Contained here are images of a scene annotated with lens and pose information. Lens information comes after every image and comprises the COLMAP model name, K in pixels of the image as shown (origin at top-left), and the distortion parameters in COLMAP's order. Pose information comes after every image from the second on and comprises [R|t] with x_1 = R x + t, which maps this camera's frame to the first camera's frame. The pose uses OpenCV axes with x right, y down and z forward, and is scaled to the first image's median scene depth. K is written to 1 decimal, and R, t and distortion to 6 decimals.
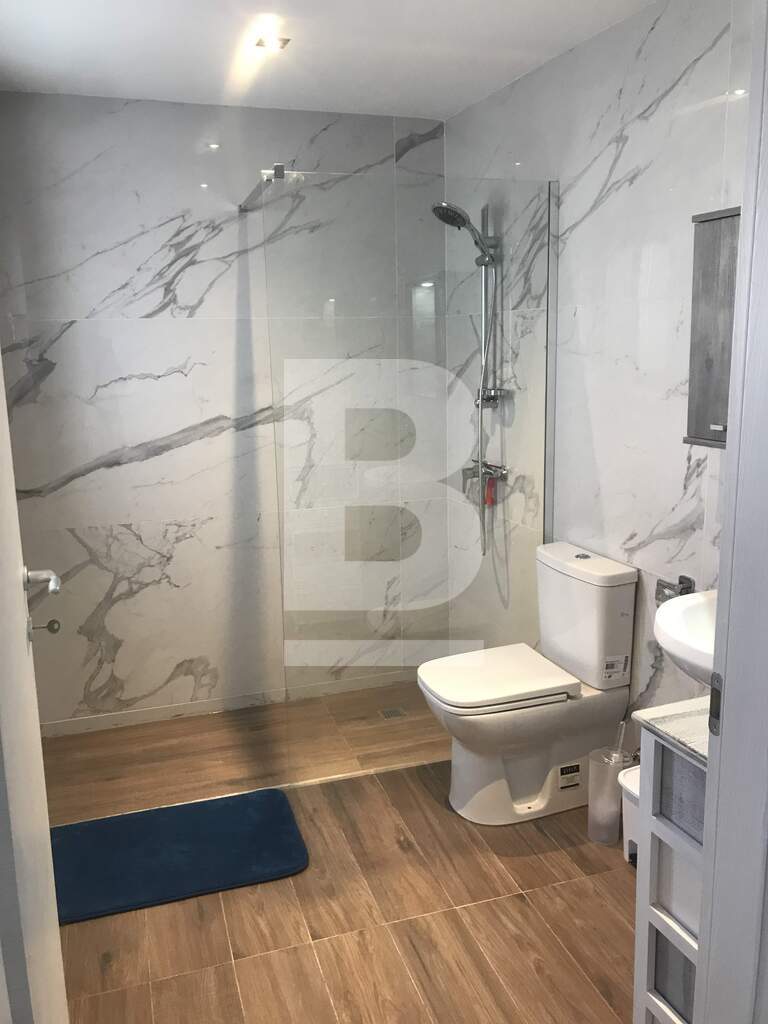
lens RADIAL K [[845.2, 0, 384.0], [0, 845.2, 512.0], [0, 0, 1]] dist [0.073454, -0.170477]
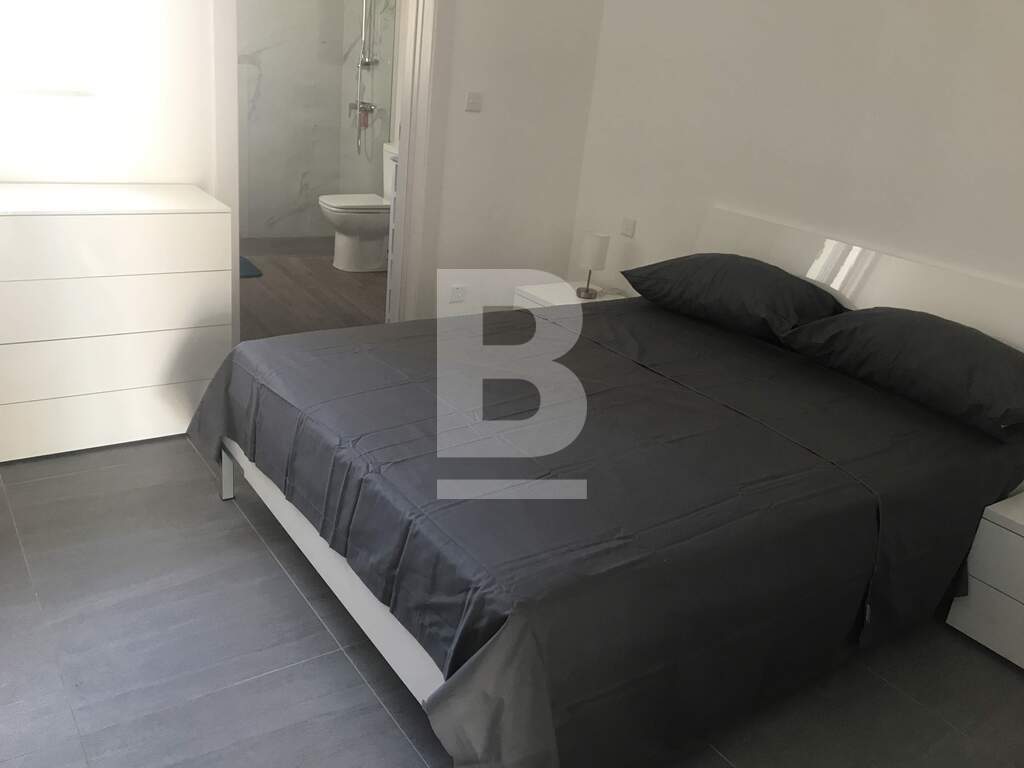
lens RADIAL K [[845.2, 0, 505.3], [0, 845.2, 386.1], [0, 0, 1]] dist [0.073454, -0.170477]
pose [[0.966753, 0.030574, 0.253878, -0.026874], [-0.077884, 0.980860, 0.178457, 0.191990], [-0.243563, -0.192297, 0.950631, -0.924995]]
